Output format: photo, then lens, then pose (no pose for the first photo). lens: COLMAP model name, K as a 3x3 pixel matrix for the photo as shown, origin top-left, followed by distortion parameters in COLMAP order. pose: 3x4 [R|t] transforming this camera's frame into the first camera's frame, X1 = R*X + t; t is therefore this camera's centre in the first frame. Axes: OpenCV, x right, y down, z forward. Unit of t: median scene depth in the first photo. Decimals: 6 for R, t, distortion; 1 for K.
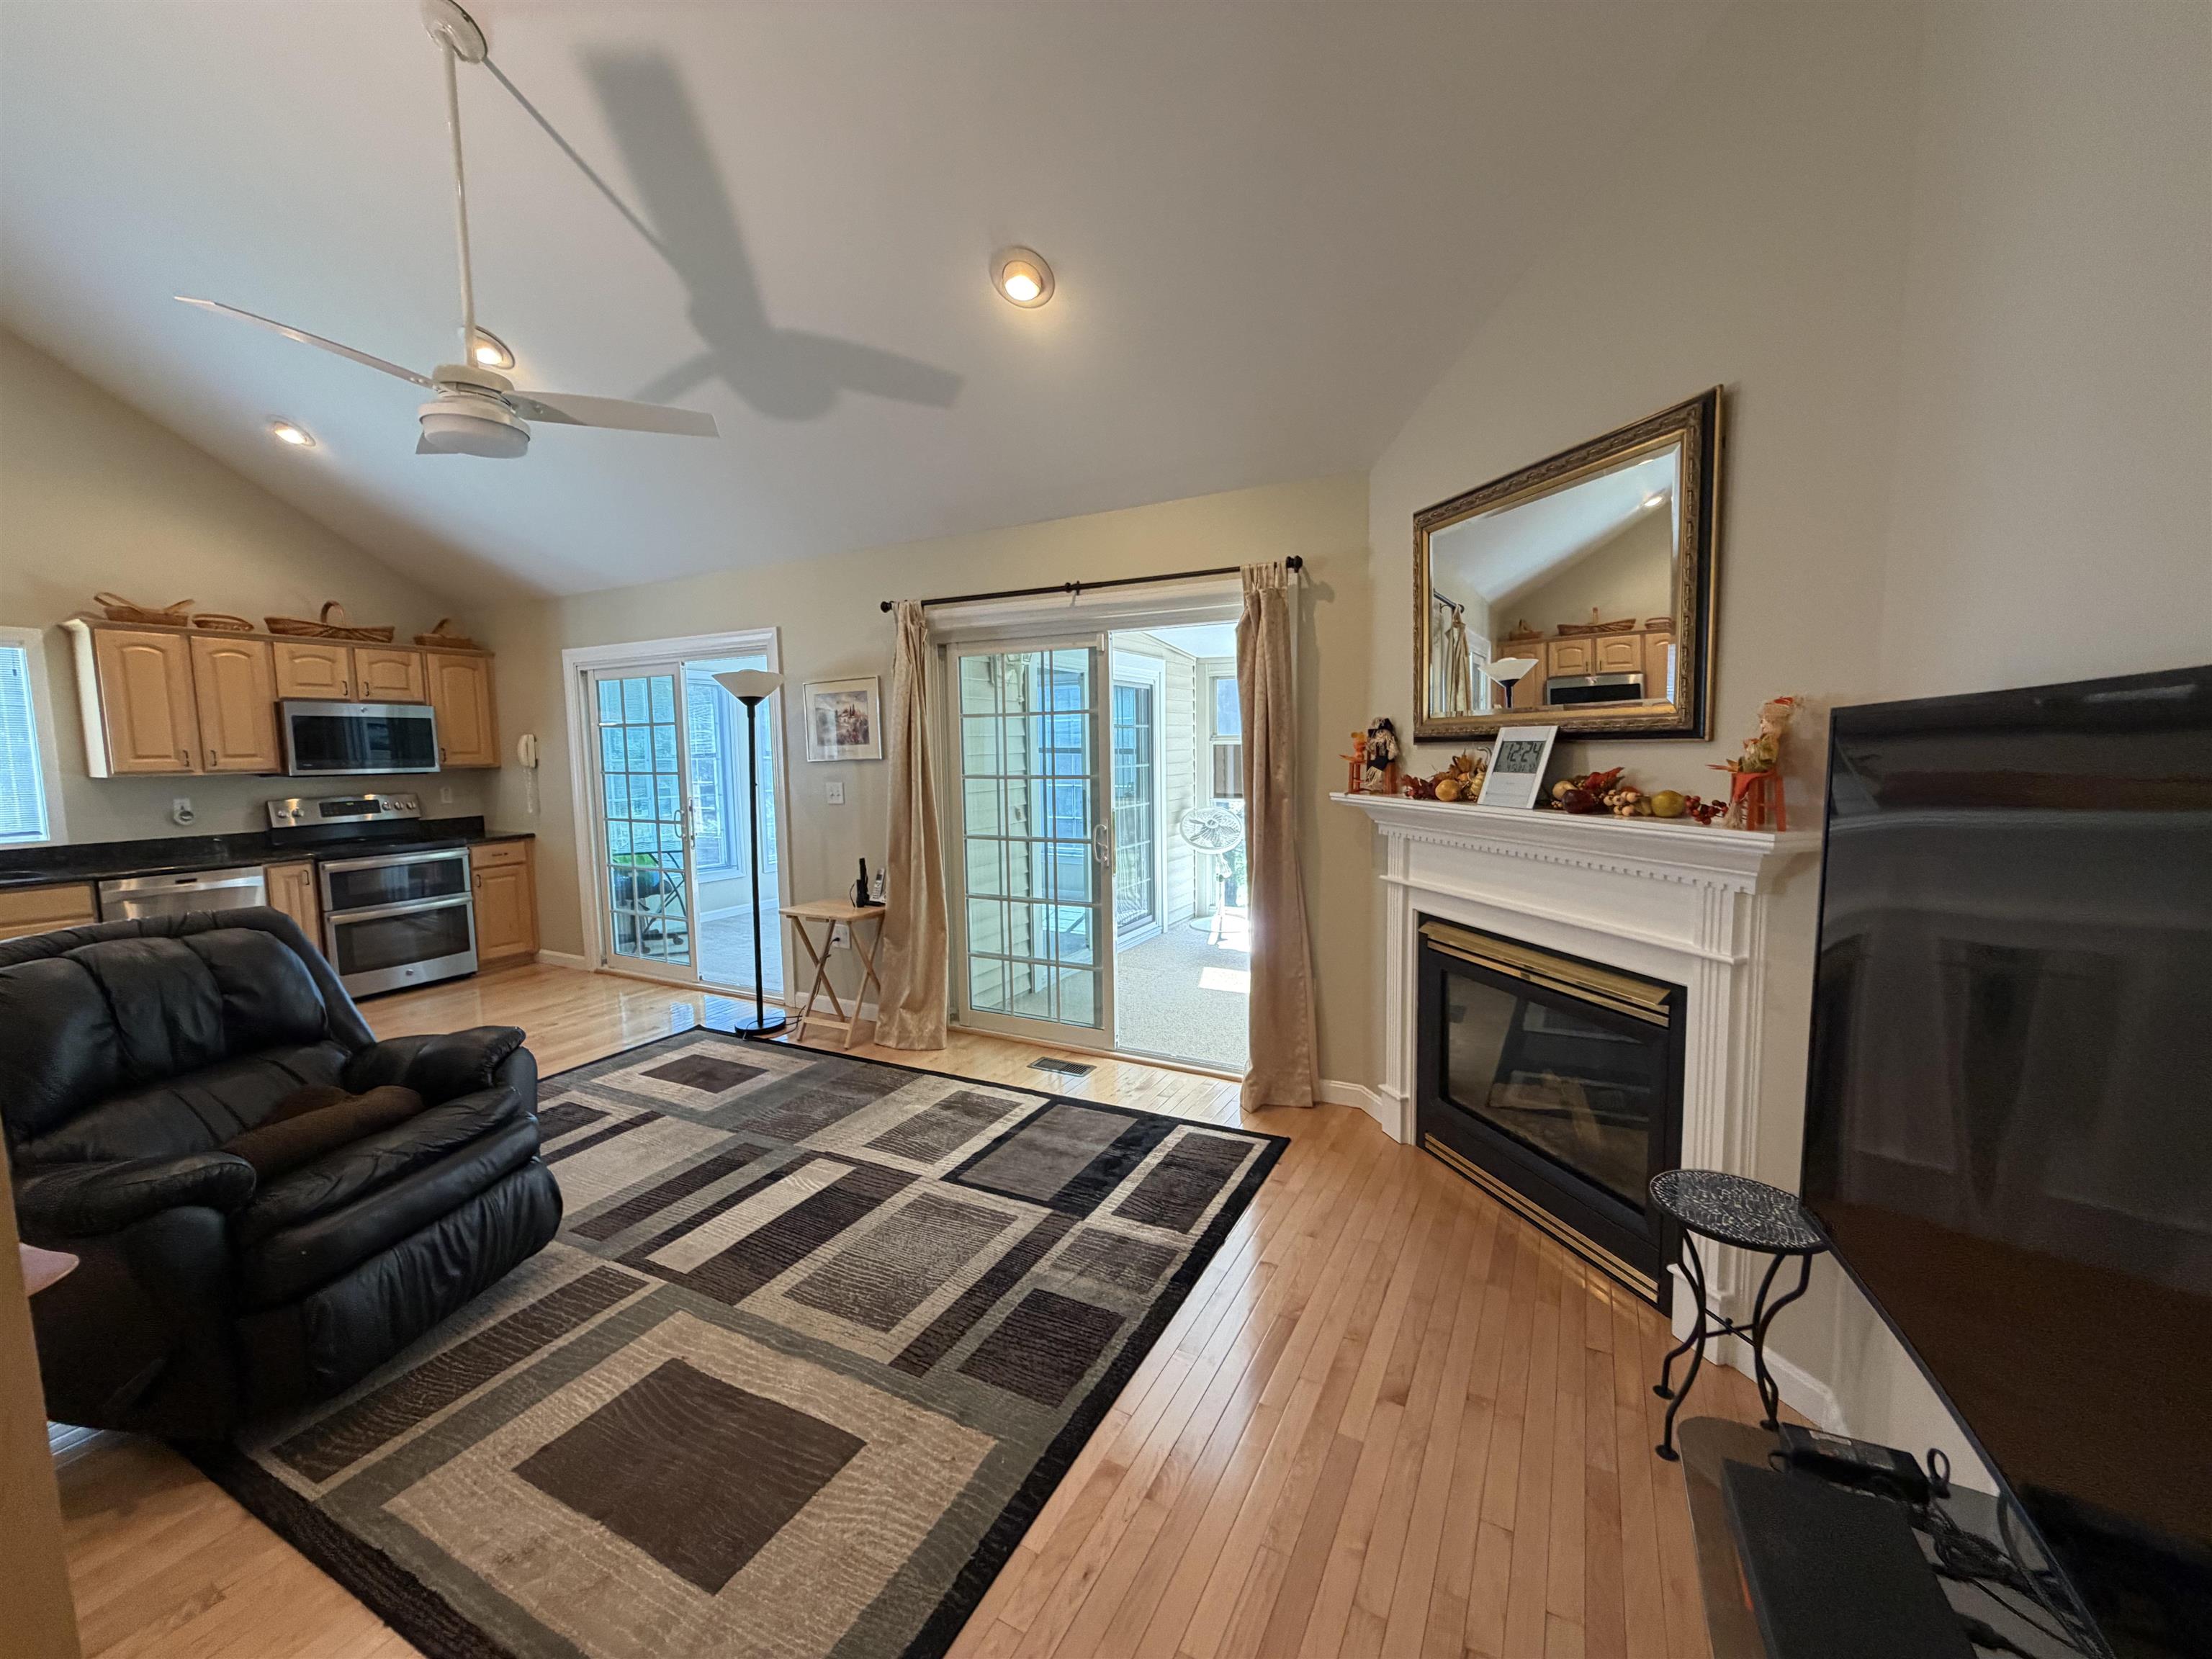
lens RADIAL K [[878.0, 0, 1106.0], [0, 878.0, 829.5], [0, 0, 1]] dist [-0.000072, 0.000037]
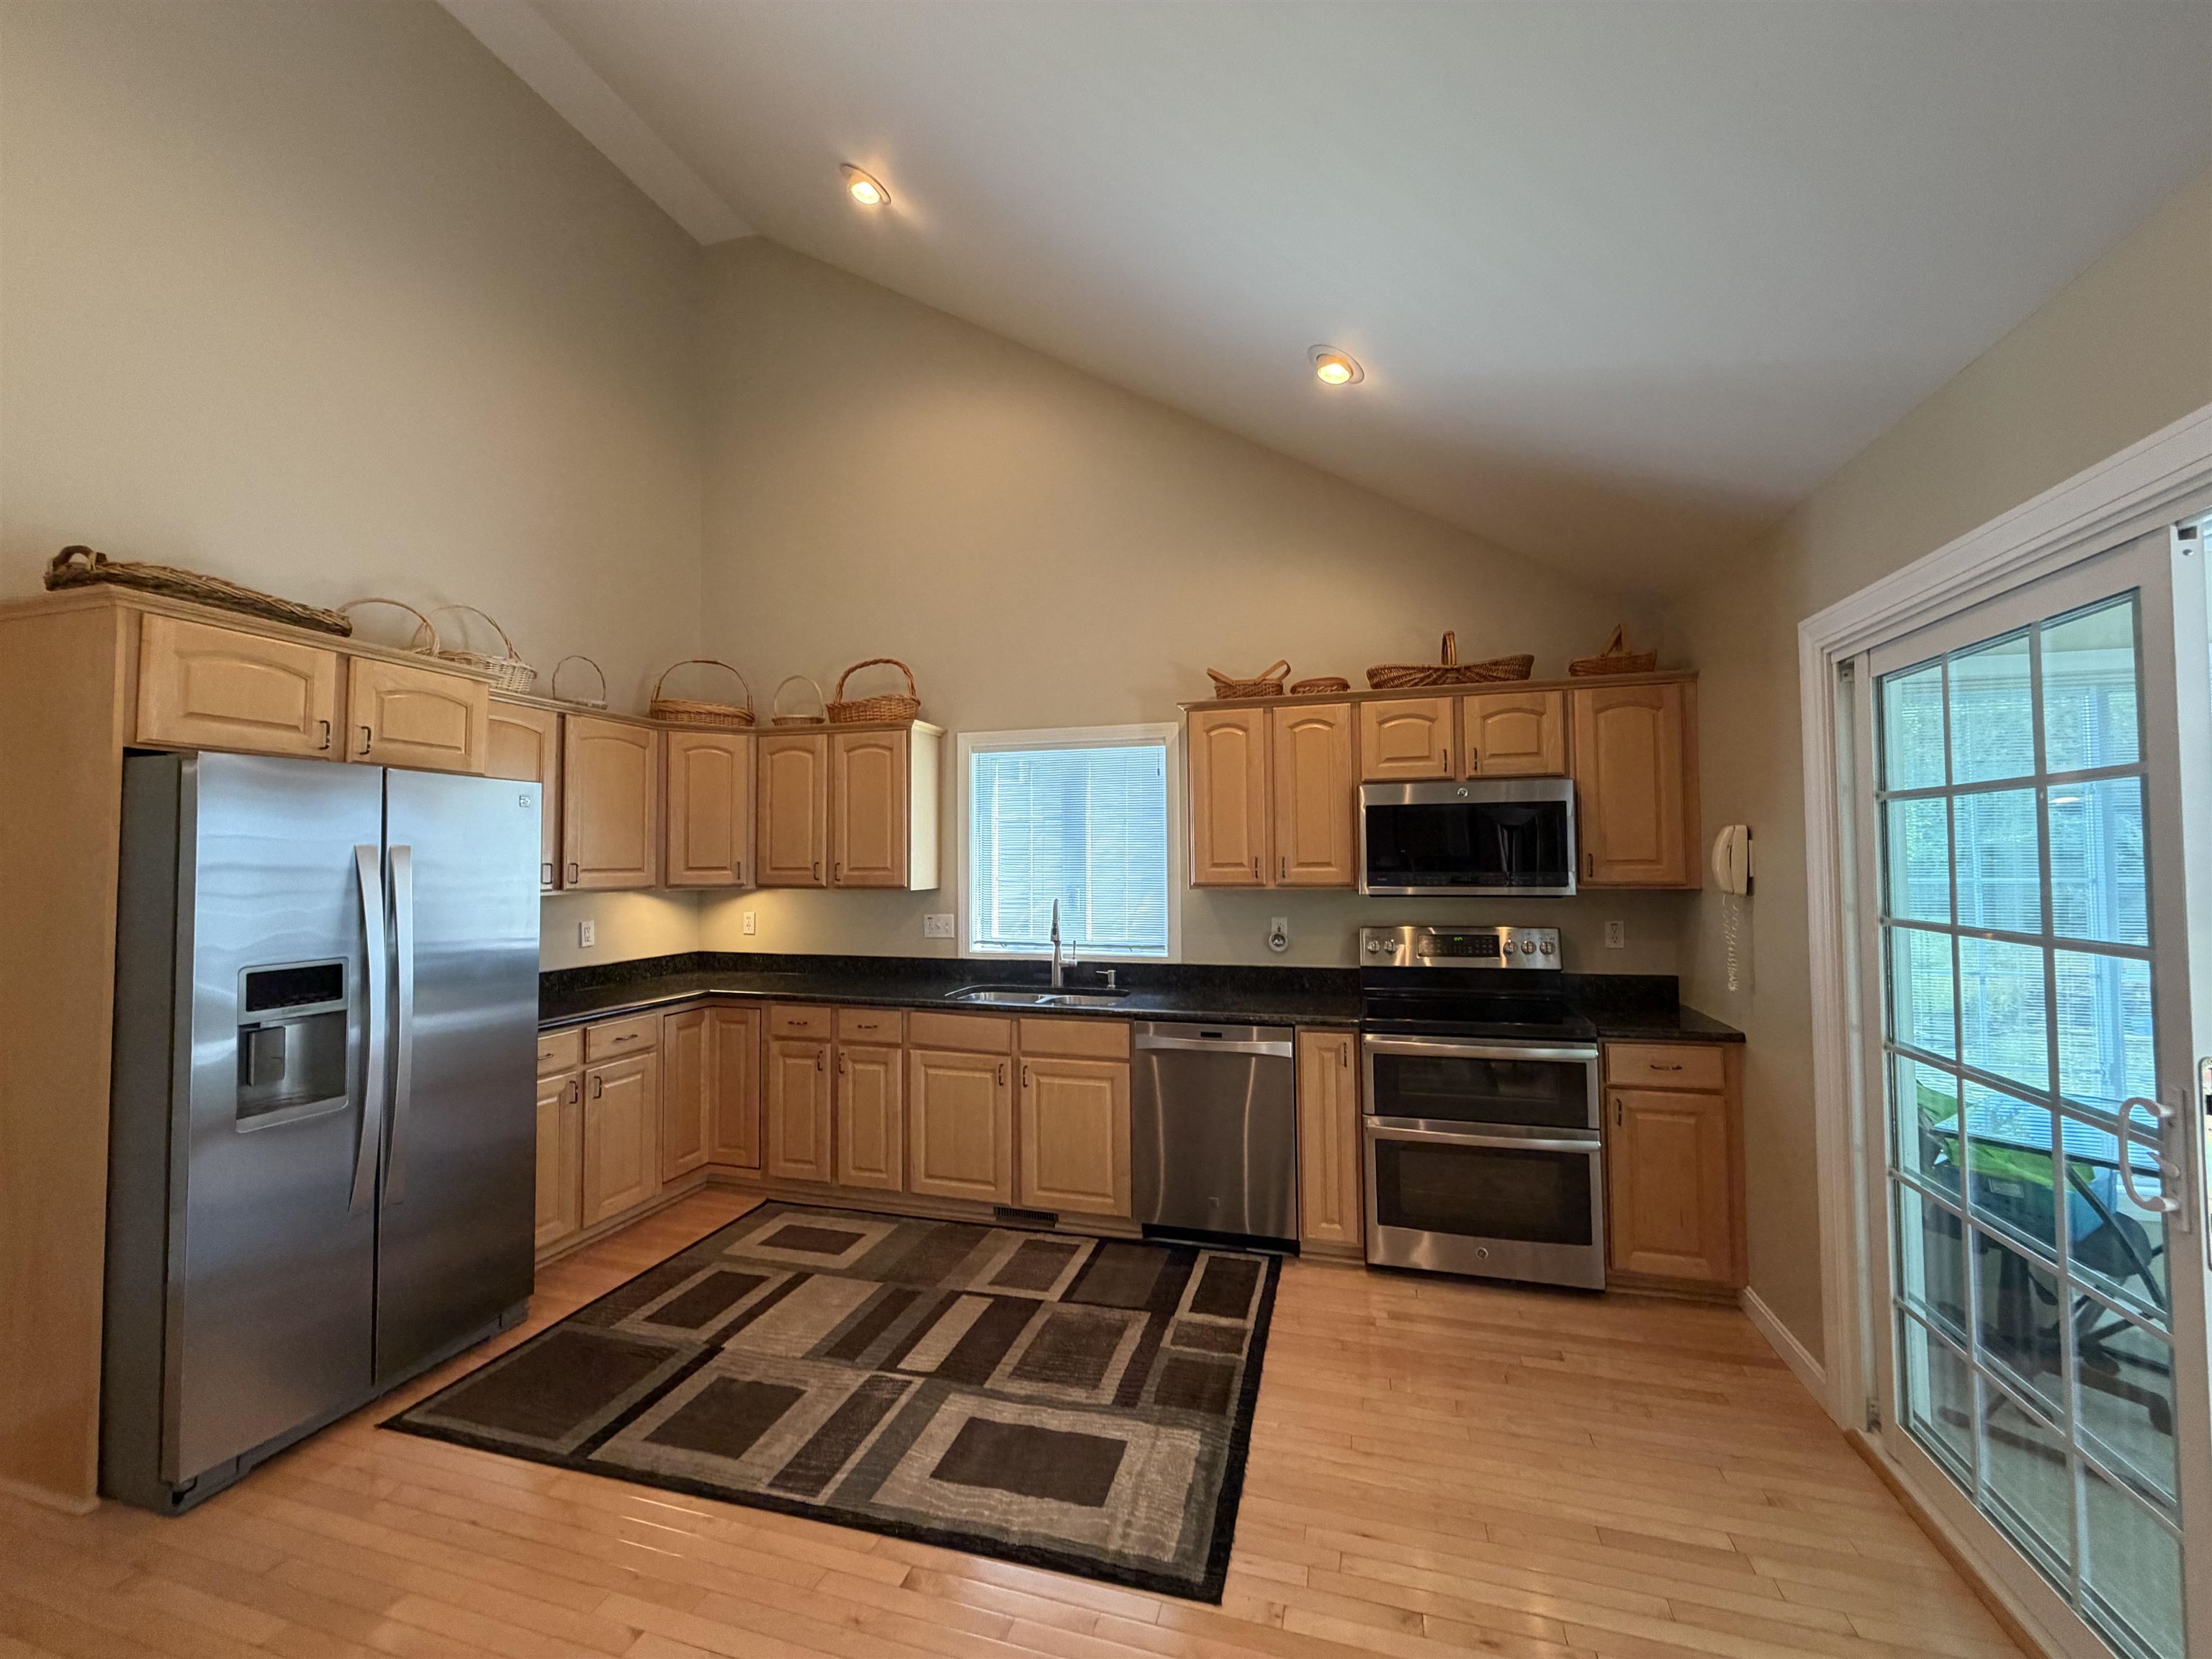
lens RADIAL K [[915.1, 0, 1106.0], [0, 915.1, 829.5], [0, 0, 1]] dist [-0.052315, -0.000034]
pose [[0.979137, 0.008899, 0.203008, -0.383642], [0.017986, 0.991325, -0.130201, -0.153941], [-0.202405, 0.131135, 0.970482, -0.490174]]
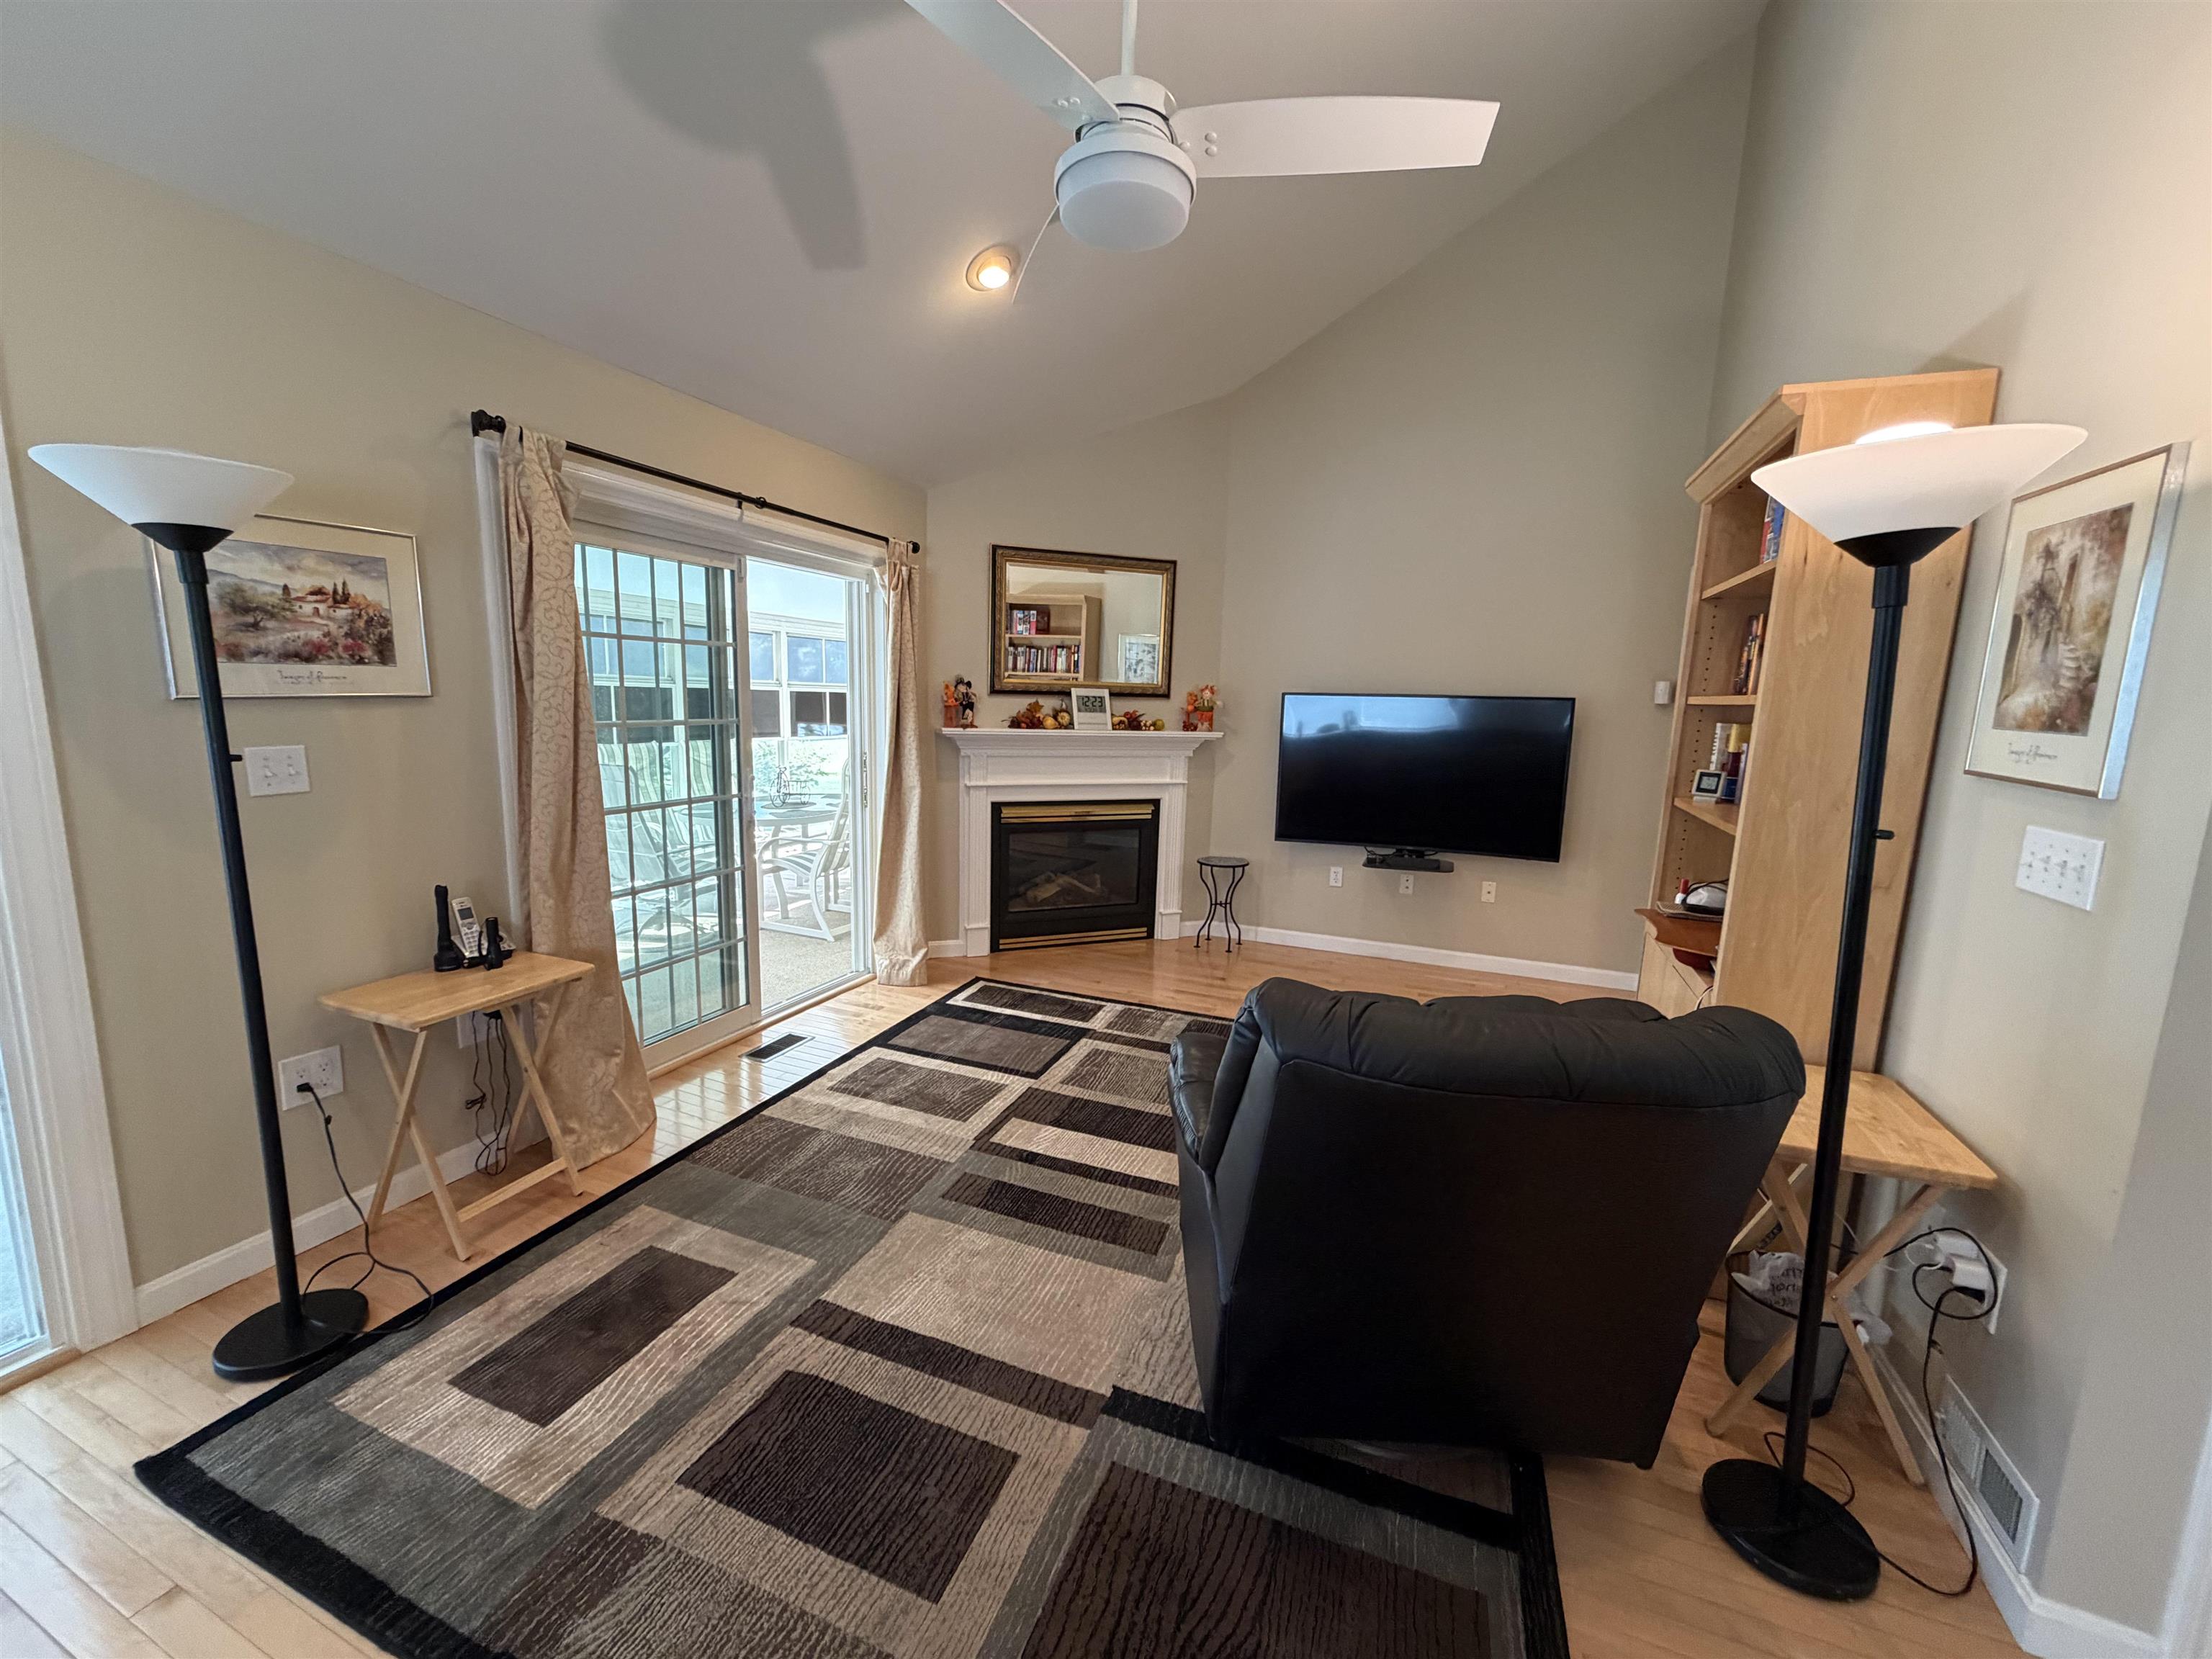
lens RADIAL K [[878.0, 0, 1106.0], [0, 878.0, 829.5], [0, 0, 1]] dist [-0.000072, 0.000037]
pose [[-0.101978, -0.139980, 0.984889, -1.157720], [0.067223, 0.986818, 0.147214, -0.071541], [-0.992513, 0.081220, -0.091224, 0.905111]]
